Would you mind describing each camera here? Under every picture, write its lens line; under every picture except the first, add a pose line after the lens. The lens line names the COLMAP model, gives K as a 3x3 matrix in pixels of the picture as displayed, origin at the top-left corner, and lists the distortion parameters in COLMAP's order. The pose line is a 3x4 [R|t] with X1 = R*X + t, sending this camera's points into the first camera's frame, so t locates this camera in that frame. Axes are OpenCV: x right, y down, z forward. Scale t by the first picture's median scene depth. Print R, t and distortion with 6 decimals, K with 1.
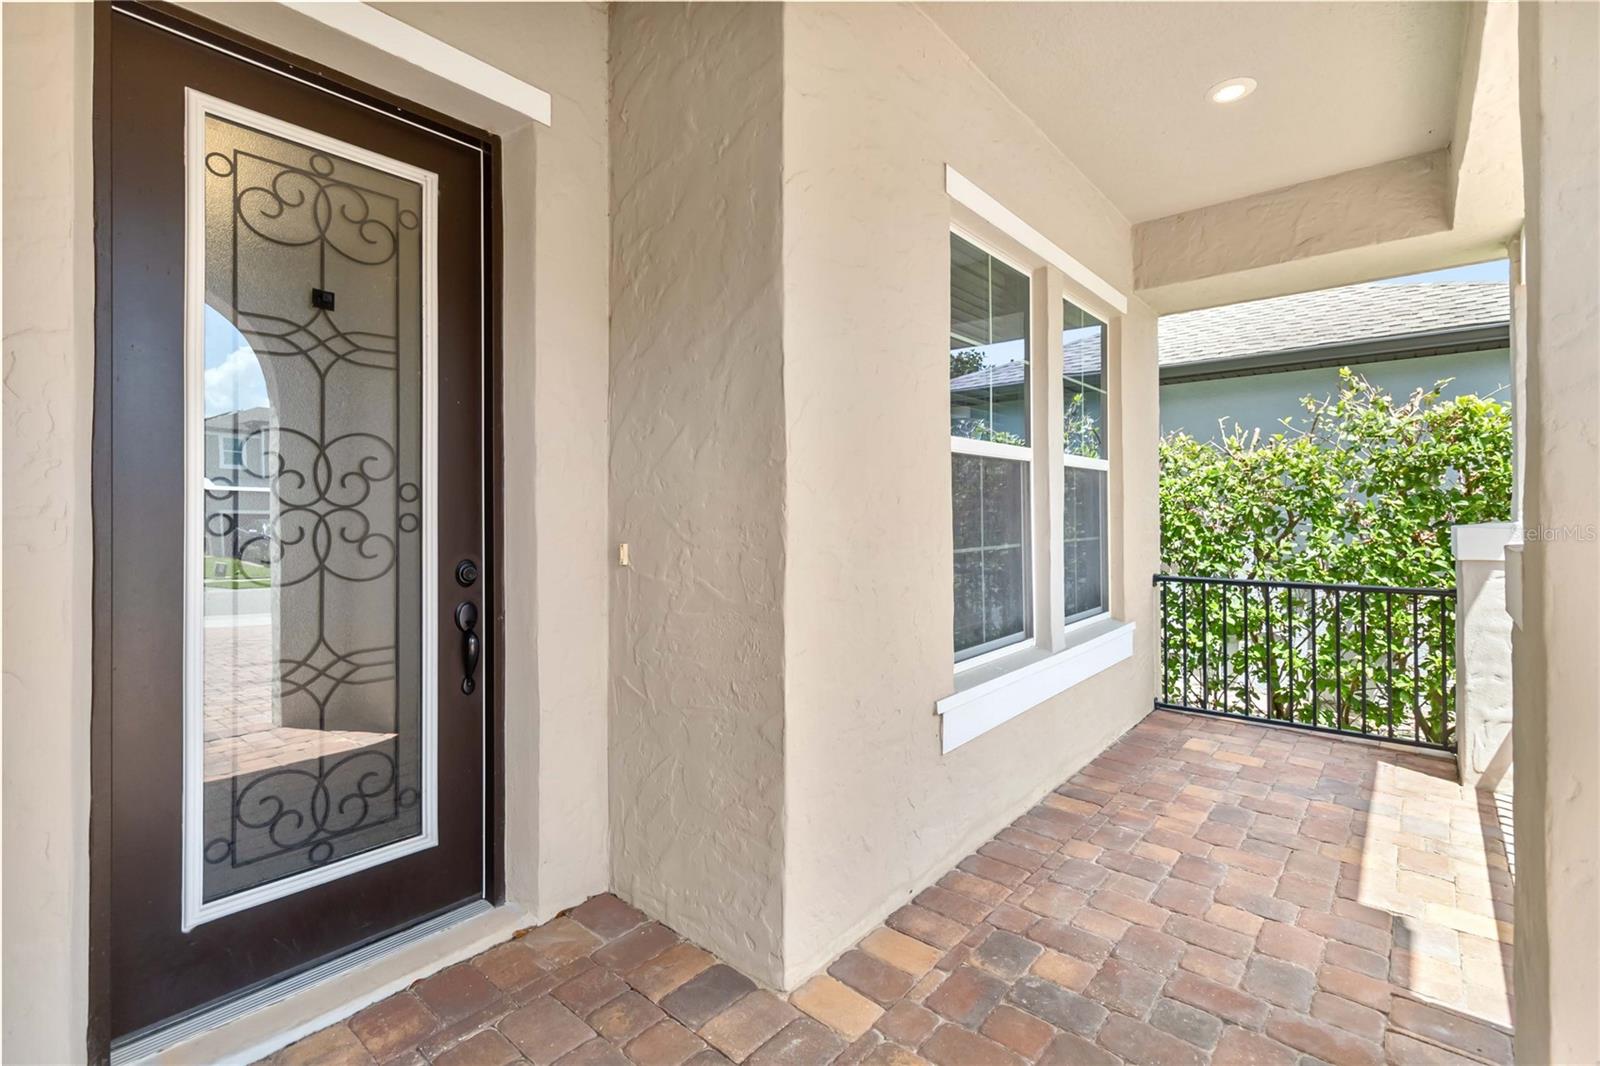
lens RADIAL K [[744.7, 0, 800.7], [0, 744.7, 517.8], [0, 0, 1]] dist [-0.002135, 0.000691]
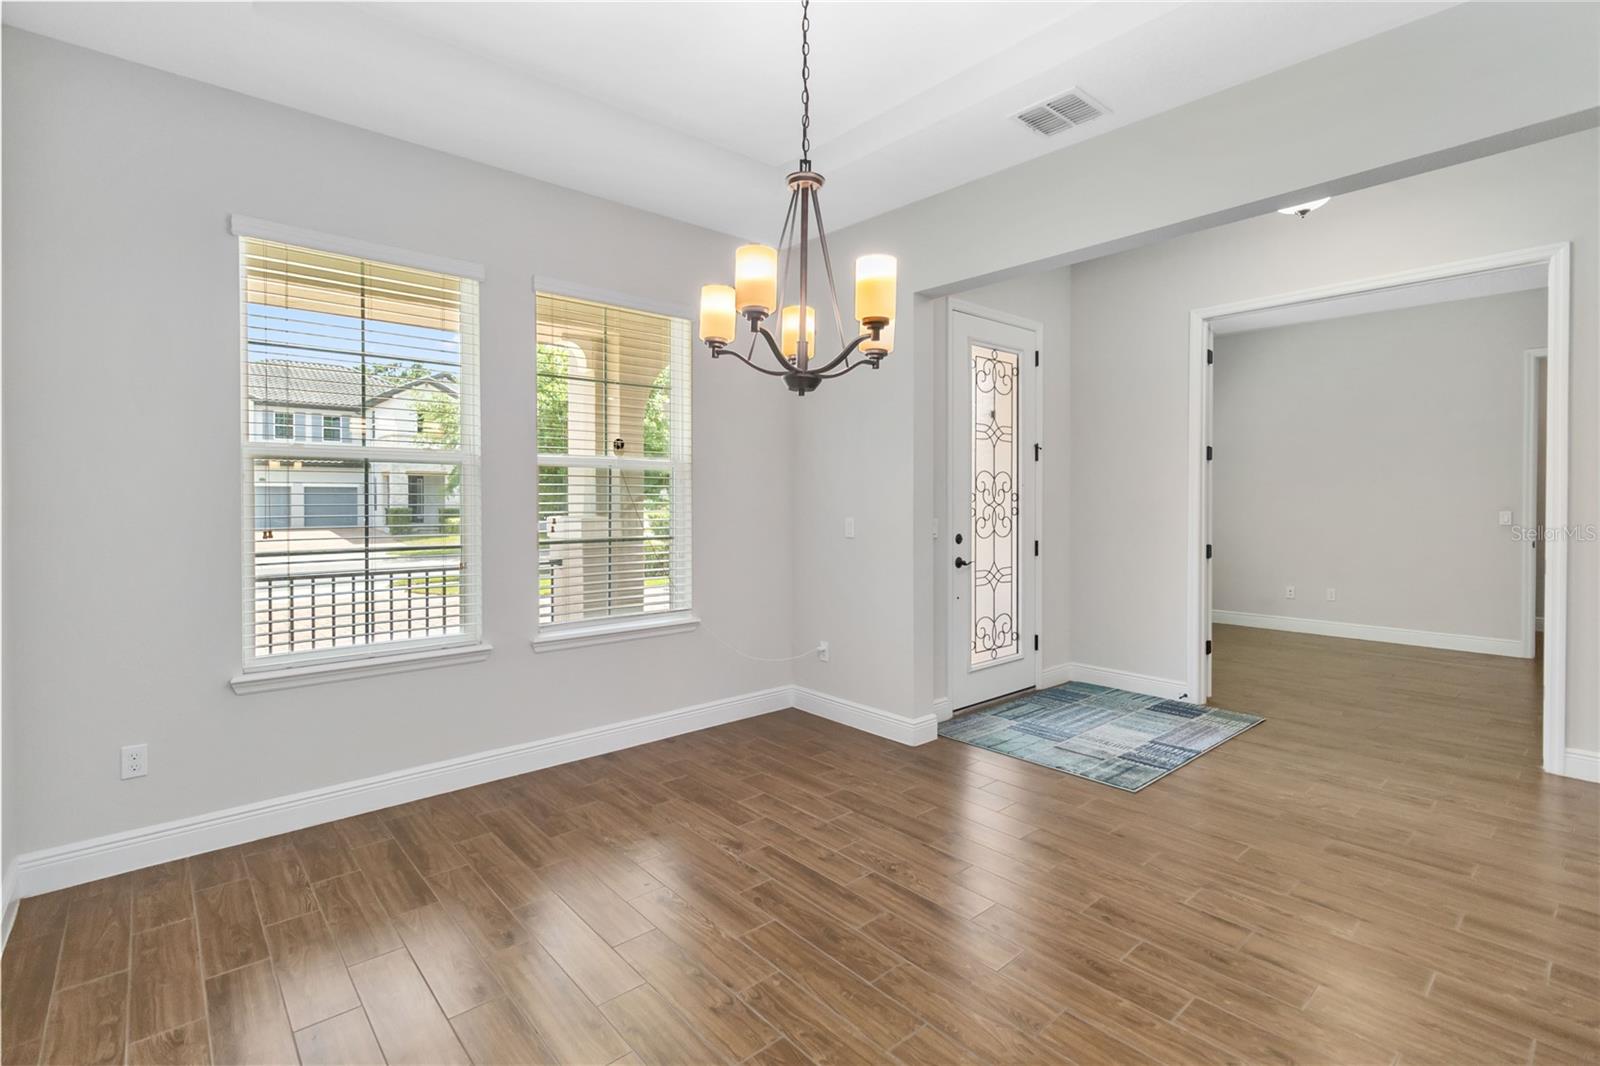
lens RADIAL K [[744.7, 0, 799.1], [0, 744.7, 516.0], [0, 0, 1]] dist [-0.002135, 0.000691]
pose [[0.986613, 0.002008, -0.163068, -0.849849], [0.001632, 0.999753, 0.022186, -0.030481], [0.163072, -0.022155, 0.986365, -1.344071]]
